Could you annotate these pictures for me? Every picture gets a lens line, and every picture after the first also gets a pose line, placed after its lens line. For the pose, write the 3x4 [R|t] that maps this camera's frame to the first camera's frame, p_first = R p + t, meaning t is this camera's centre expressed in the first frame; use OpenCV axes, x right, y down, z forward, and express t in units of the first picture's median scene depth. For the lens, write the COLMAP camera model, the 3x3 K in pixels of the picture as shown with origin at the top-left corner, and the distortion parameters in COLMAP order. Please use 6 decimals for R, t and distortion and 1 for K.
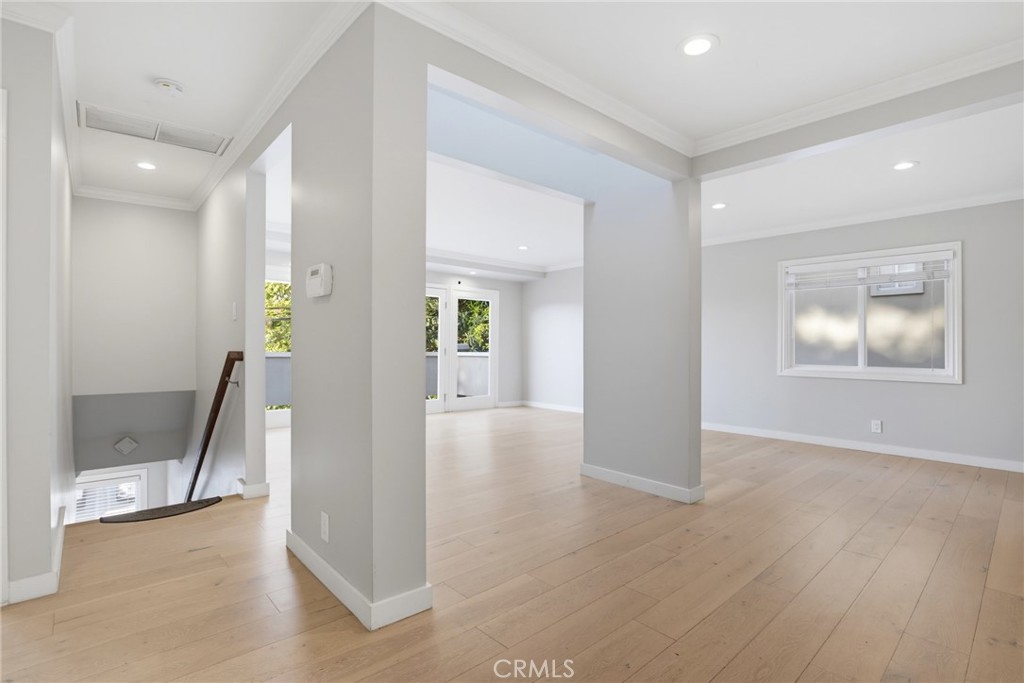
lens RADIAL K [[491.4, 0, 515.1], [0, 491.4, 345.2], [0, 0, 1]] dist [-0.025228, -0.000259]
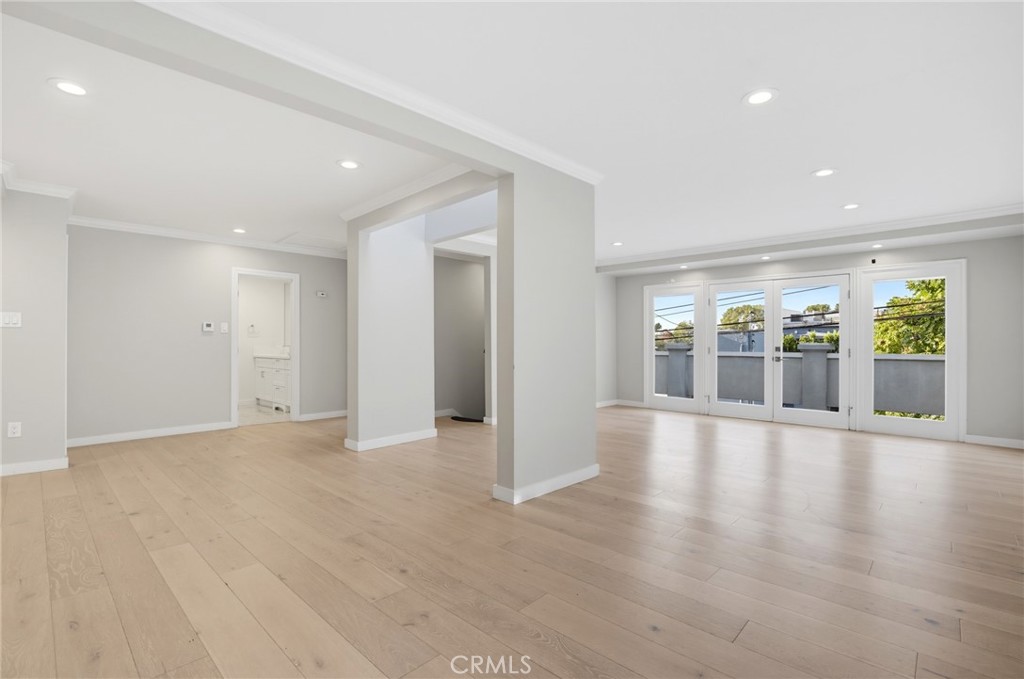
lens RADIAL K [[475.8, 0, 517.7], [0, 475.8, 343.4], [0, 0, 1]] dist [-0.017736, 0.000716]
pose [[0.082868, -0.002855, -0.996556, 0.532726], [-0.001225, 0.999995, -0.002967, 0.000808], [0.996560, 0.001467, 0.082864, 0.378698]]
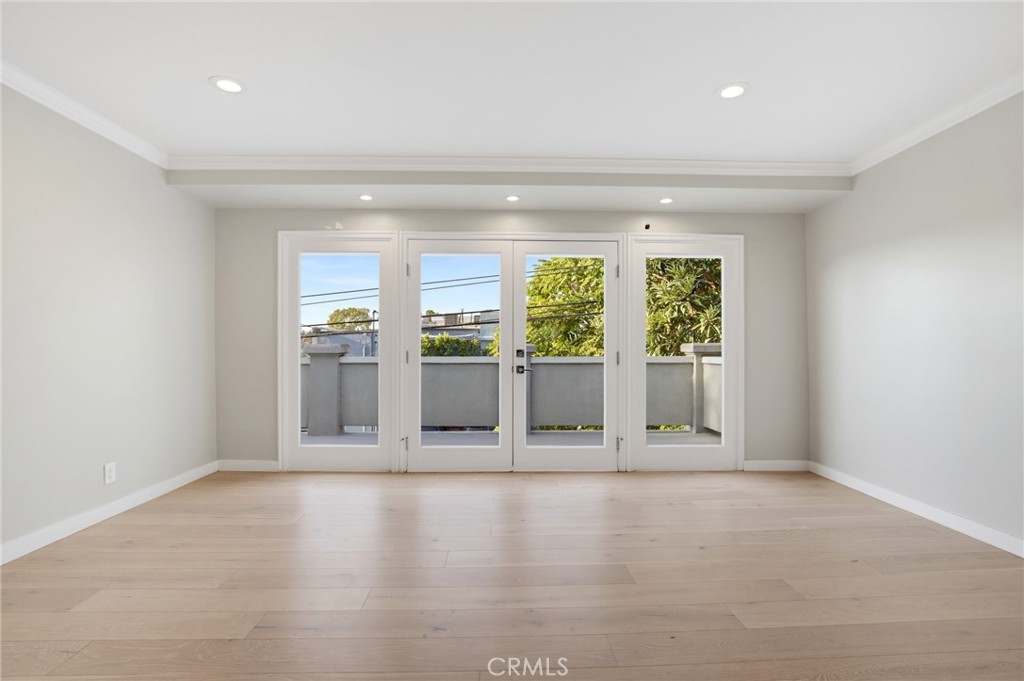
lens RADIAL K [[475.8, 0, 517.7], [0, 475.8, 344.4], [0, 0, 1]] dist [-0.017736, 0.000716]
pose [[0.766054, -0.004682, -0.642759, 0.101579], [0.003287, 0.999989, -0.003366, -0.000078], [0.642767, 0.000465, 0.766061, 0.497851]]
